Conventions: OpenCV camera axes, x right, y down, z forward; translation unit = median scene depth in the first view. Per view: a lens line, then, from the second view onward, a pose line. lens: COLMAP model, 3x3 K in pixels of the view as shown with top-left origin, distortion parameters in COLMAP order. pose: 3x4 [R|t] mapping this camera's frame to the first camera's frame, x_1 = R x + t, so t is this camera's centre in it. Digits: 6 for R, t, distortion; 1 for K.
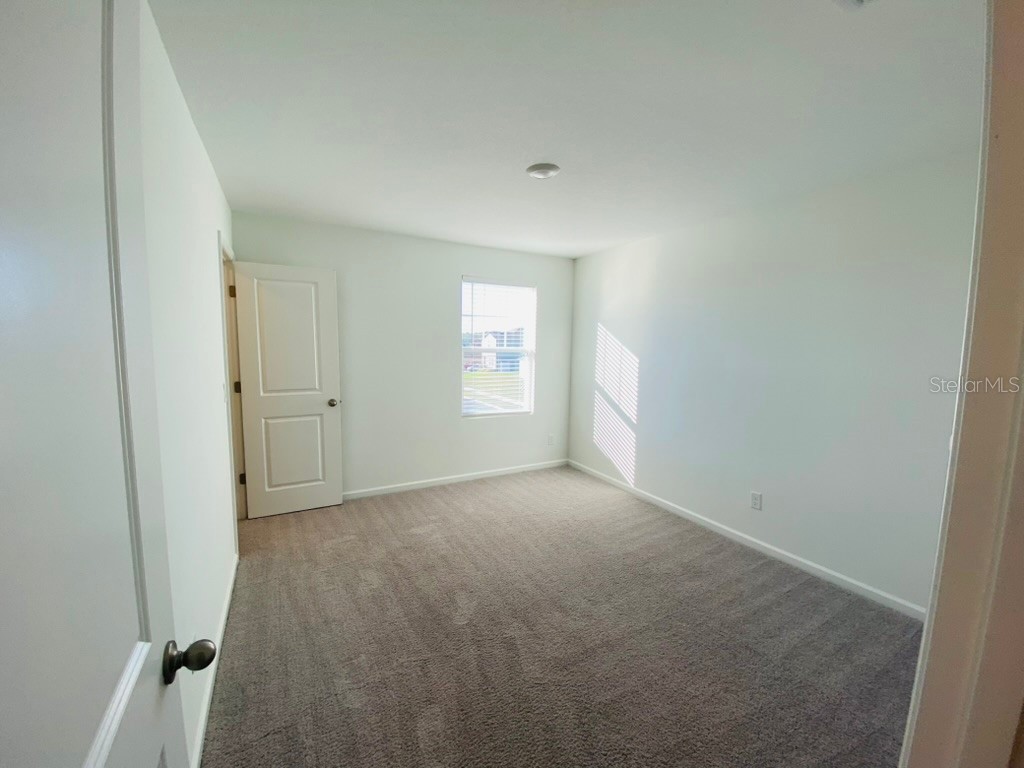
lens RADIAL K [[413.6, 0, 511.5], [0, 413.6, 385.1], [0, 0, 1]] dist [0.032341, -0.028369]
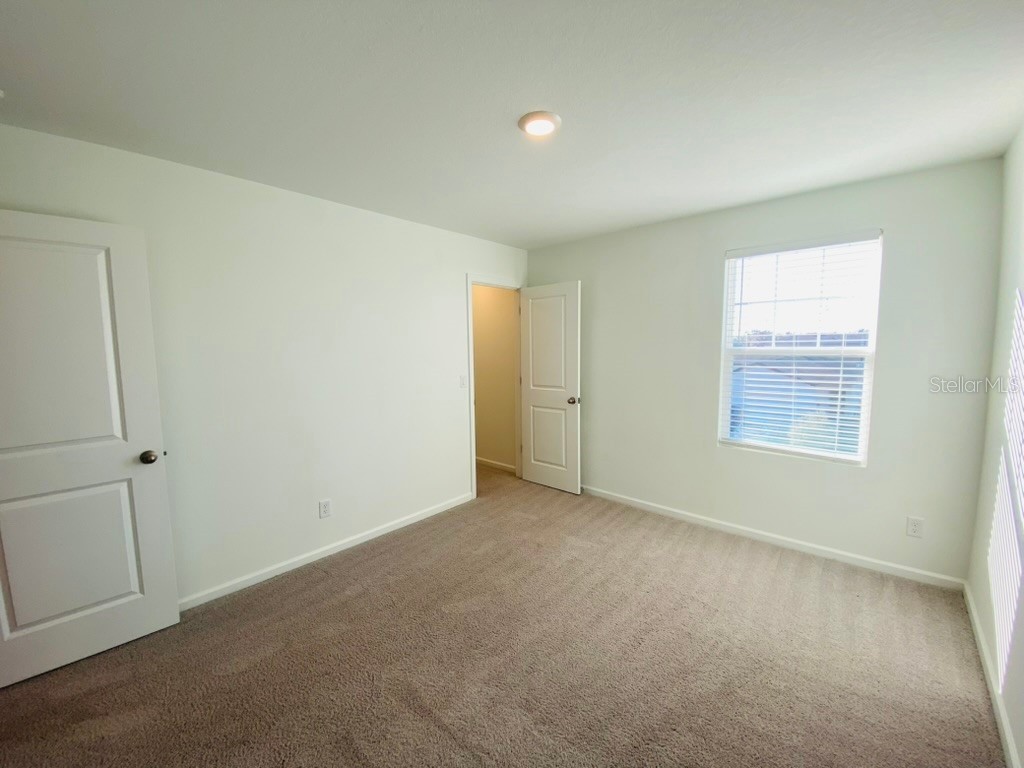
lens RADIAL K [[413.6, 0, 511.5], [0, 413.6, 385.1], [0, 0, 1]] dist [0.032341, -0.028369]
pose [[0.324531, 0.073264, -0.943033, 0.561591], [-0.077242, 0.995719, 0.050775, -0.042322], [0.942716, 0.056364, 0.328801, 0.488028]]
